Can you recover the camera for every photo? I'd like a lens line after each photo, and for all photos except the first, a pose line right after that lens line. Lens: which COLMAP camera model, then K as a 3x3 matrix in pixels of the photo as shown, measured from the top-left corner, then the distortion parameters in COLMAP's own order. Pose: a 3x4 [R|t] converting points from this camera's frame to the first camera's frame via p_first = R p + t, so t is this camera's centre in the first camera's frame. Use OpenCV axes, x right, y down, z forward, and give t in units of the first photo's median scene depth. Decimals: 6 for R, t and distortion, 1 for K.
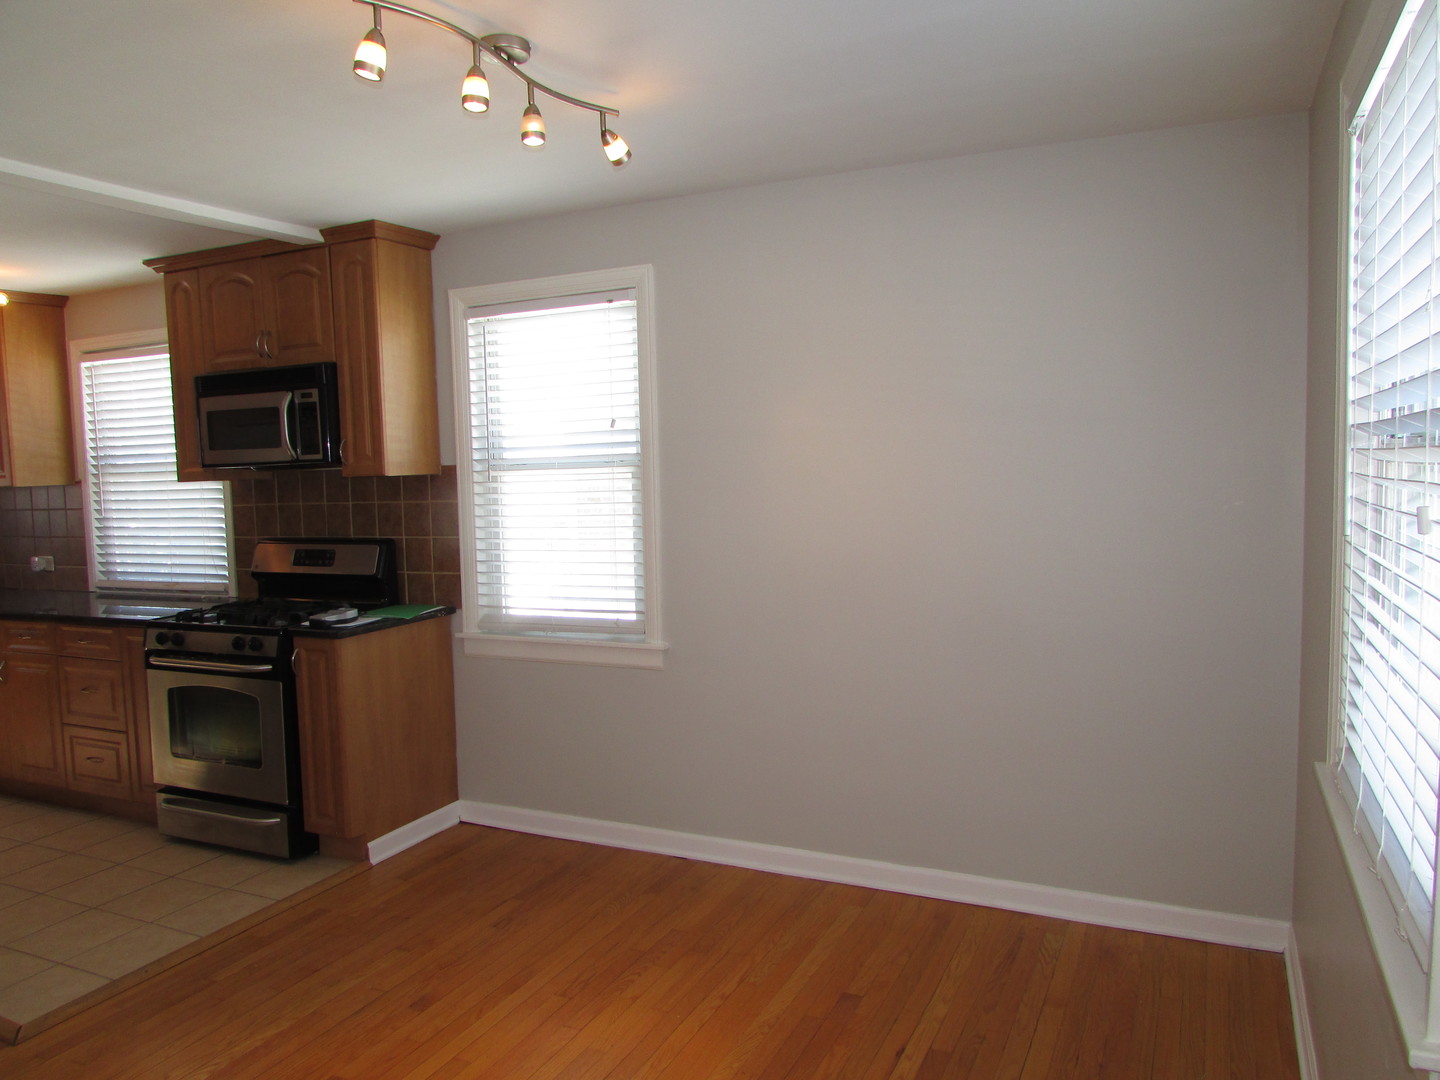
lens RADIAL K [[1040.1, 0, 717.6], [0, 1040.1, 526.5], [0, 0, 1]] dist [-0.008882, -0.002004]
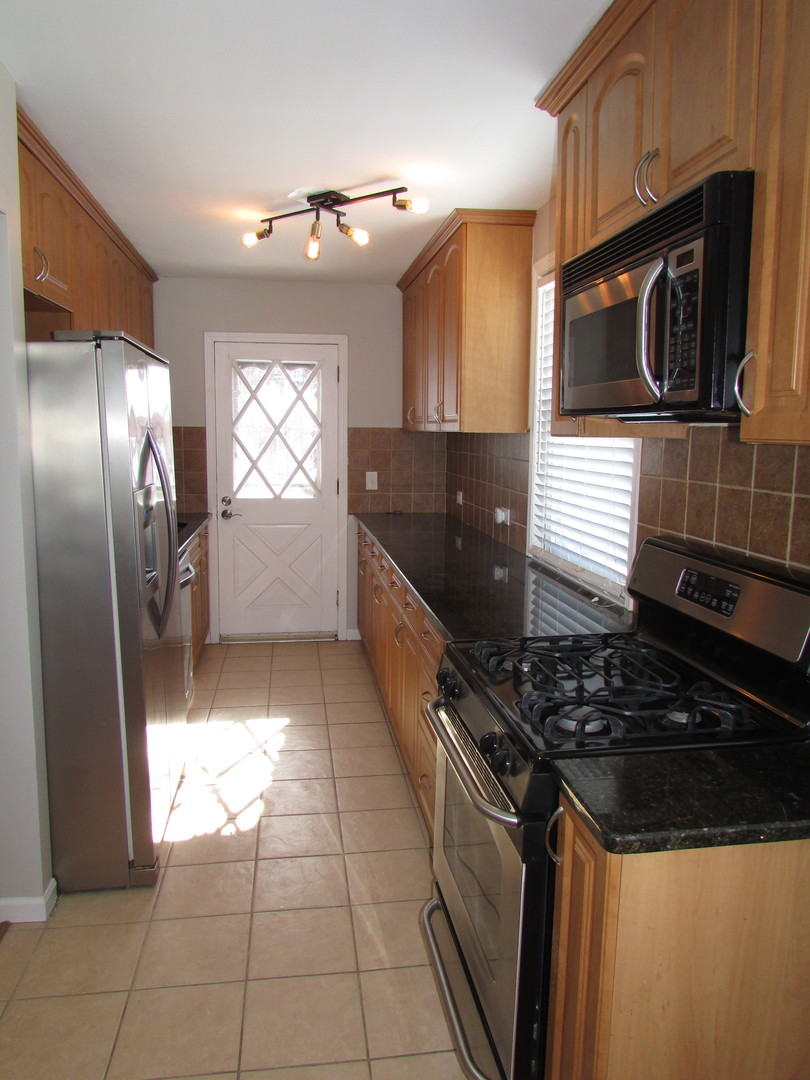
lens RADIAL K [[784.3, 0, 400.9], [0, 784.3, 522.4], [0, 0, 1]] dist [0.069991, 0.002644]
pose [[0.559254, 0.143945, -0.816404, -0.148347], [-0.094003, 0.989469, 0.110065, -0.034826], [0.823650, 0.015191, 0.566896, 0.640449]]
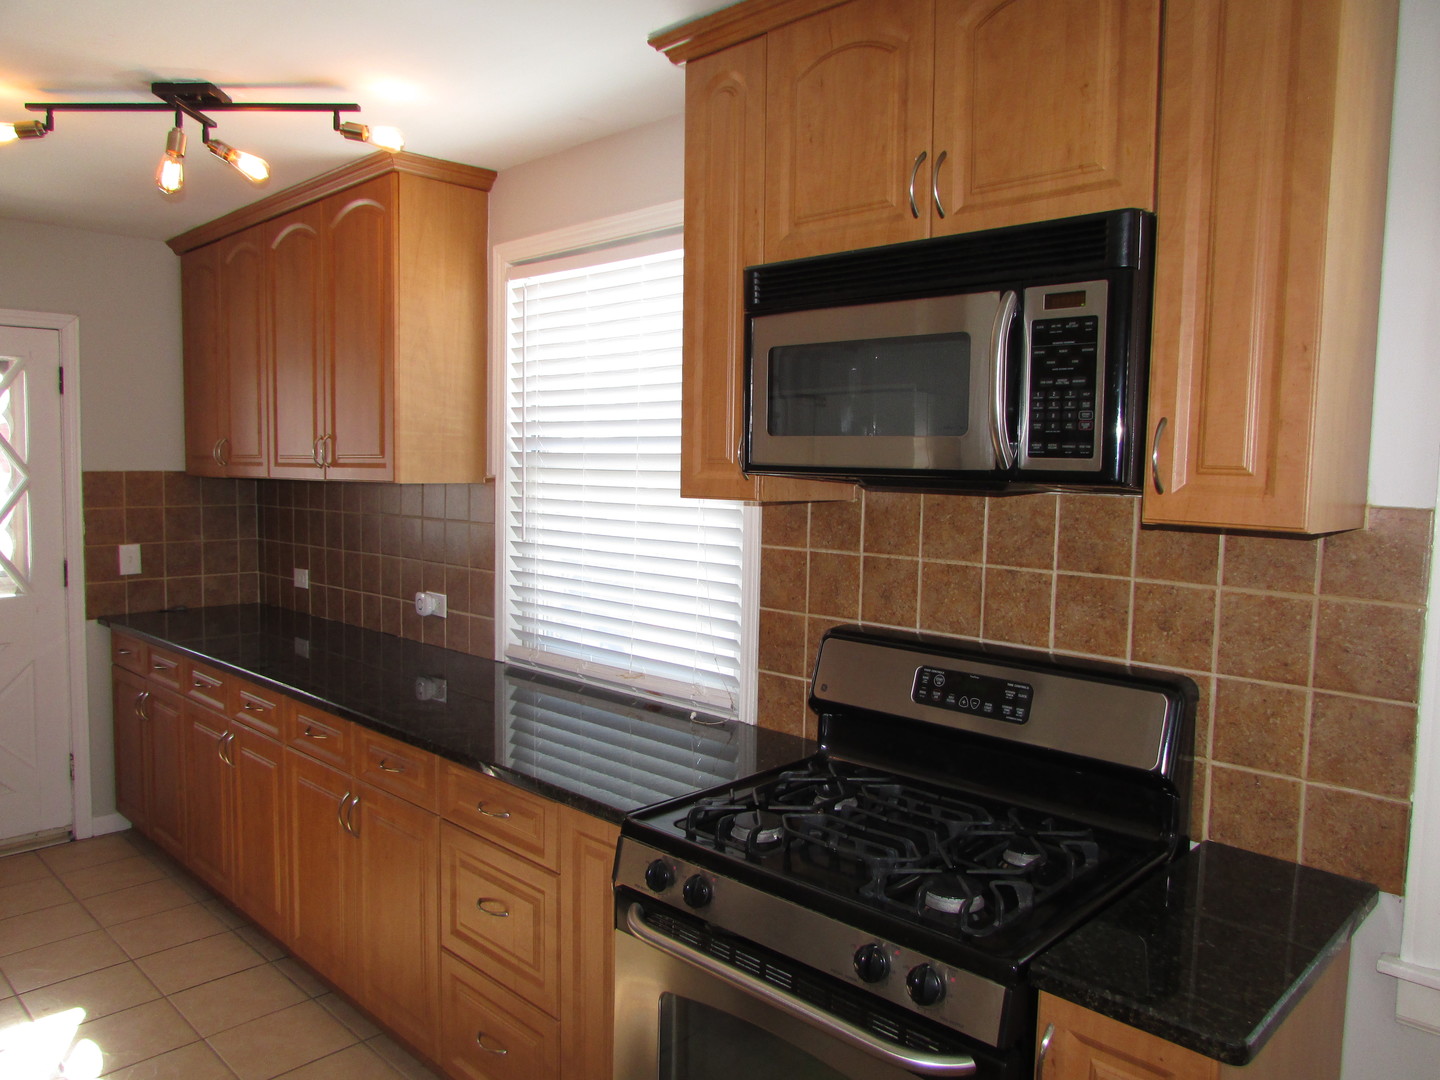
lens RADIAL K [[1036.9, 0, 719.6], [0, 1036.9, 539.1], [0, 0, 1]] dist [0.000931, 0.000022]
pose [[0.948414, 0.073070, -0.308499, -0.359903], [-0.070165, 0.997324, 0.020515, -0.036049], [0.309173, 0.002190, 0.951003, 0.556275]]
